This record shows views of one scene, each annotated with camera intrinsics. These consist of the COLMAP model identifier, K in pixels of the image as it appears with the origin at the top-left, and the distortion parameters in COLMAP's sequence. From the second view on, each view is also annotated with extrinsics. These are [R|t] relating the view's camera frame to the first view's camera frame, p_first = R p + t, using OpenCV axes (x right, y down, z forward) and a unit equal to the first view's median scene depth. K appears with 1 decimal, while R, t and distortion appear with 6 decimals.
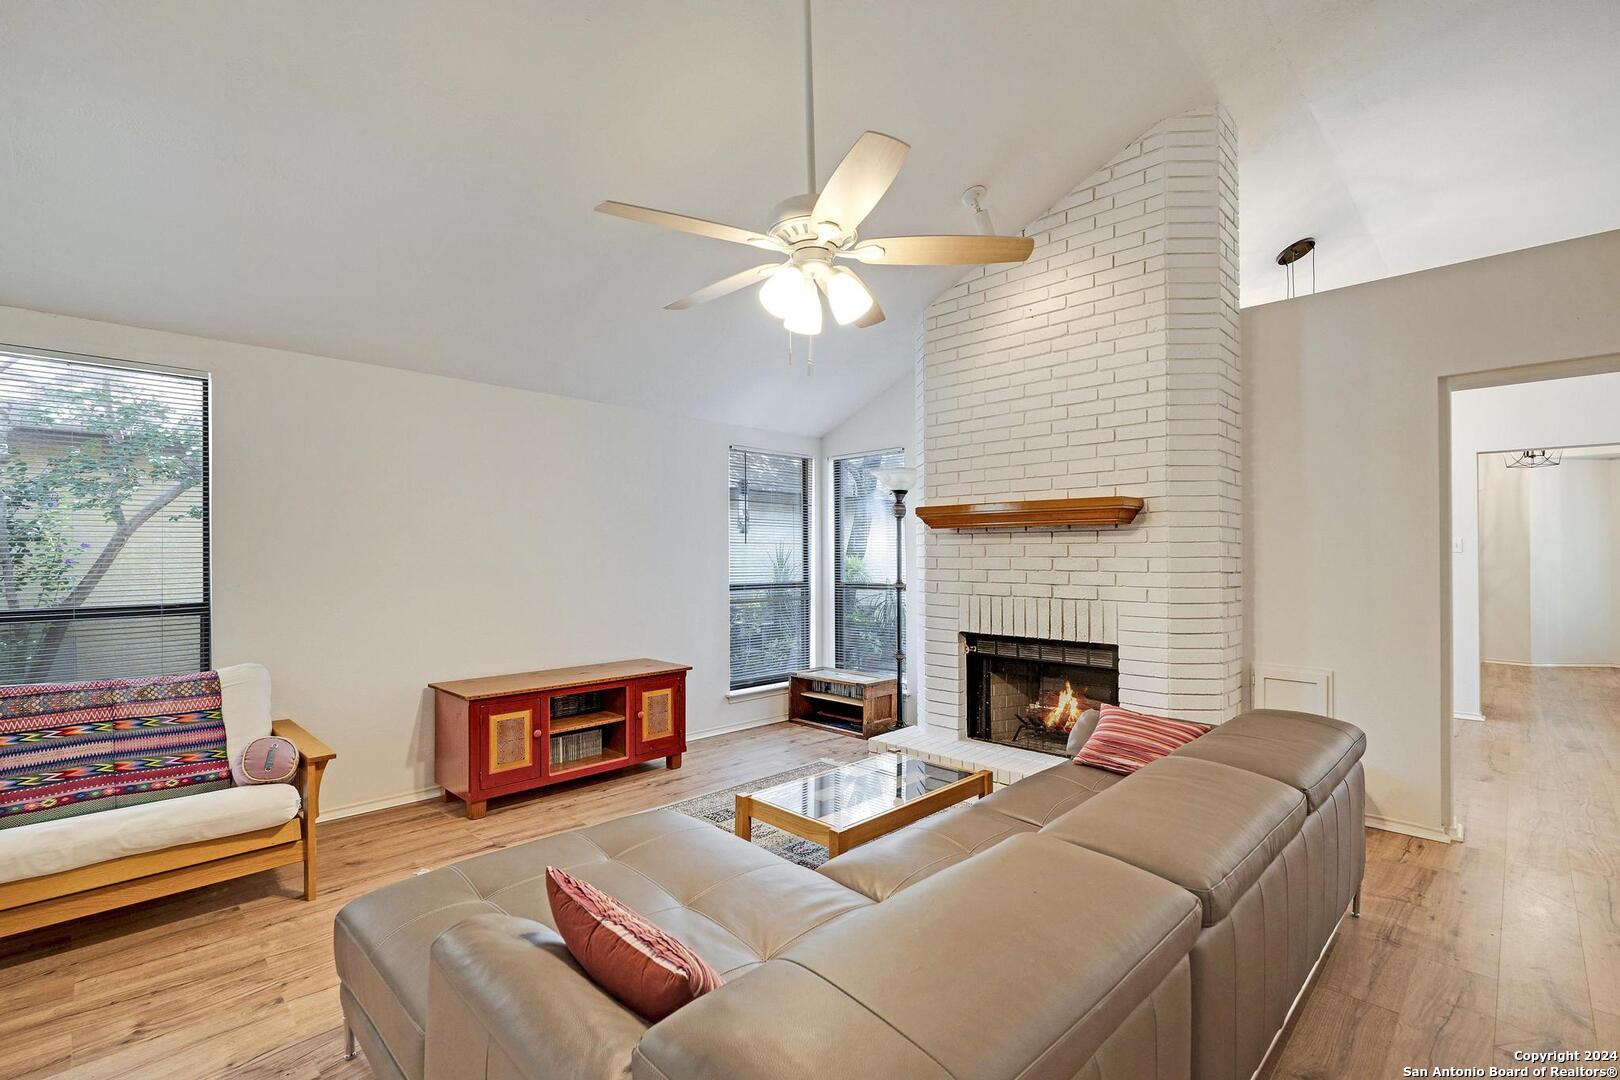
lens RADIAL K [[730.9, 0, 816.3], [0, 730.9, 557.4], [0, 0, 1]] dist [-0.002205, -0.000173]
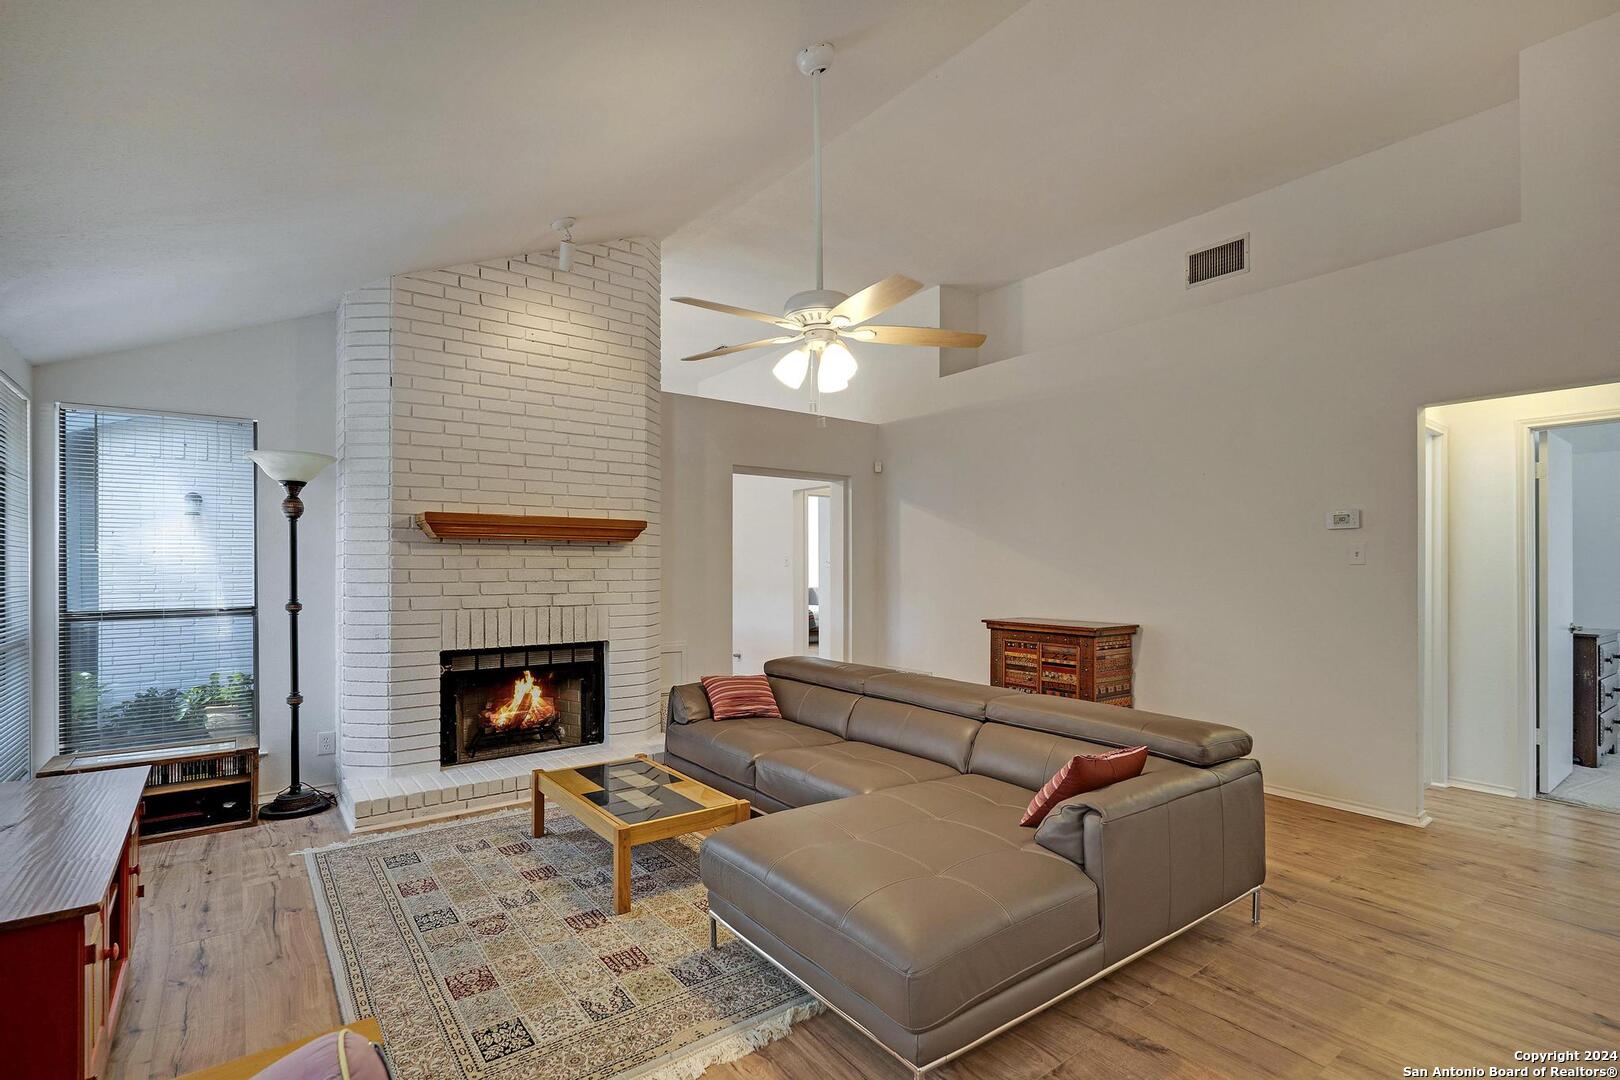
lens RADIAL K [[748.3, 0, 803.1], [0, 748.3, 563.3], [0, 0, 1]] dist [-0.003211, -0.000594]
pose [[0.157906, 0.005088, 0.987441, -0.732287], [0.003941, 0.999976, -0.005783, -0.000522], [-0.987446, 0.004804, 0.157882, 0.460166]]
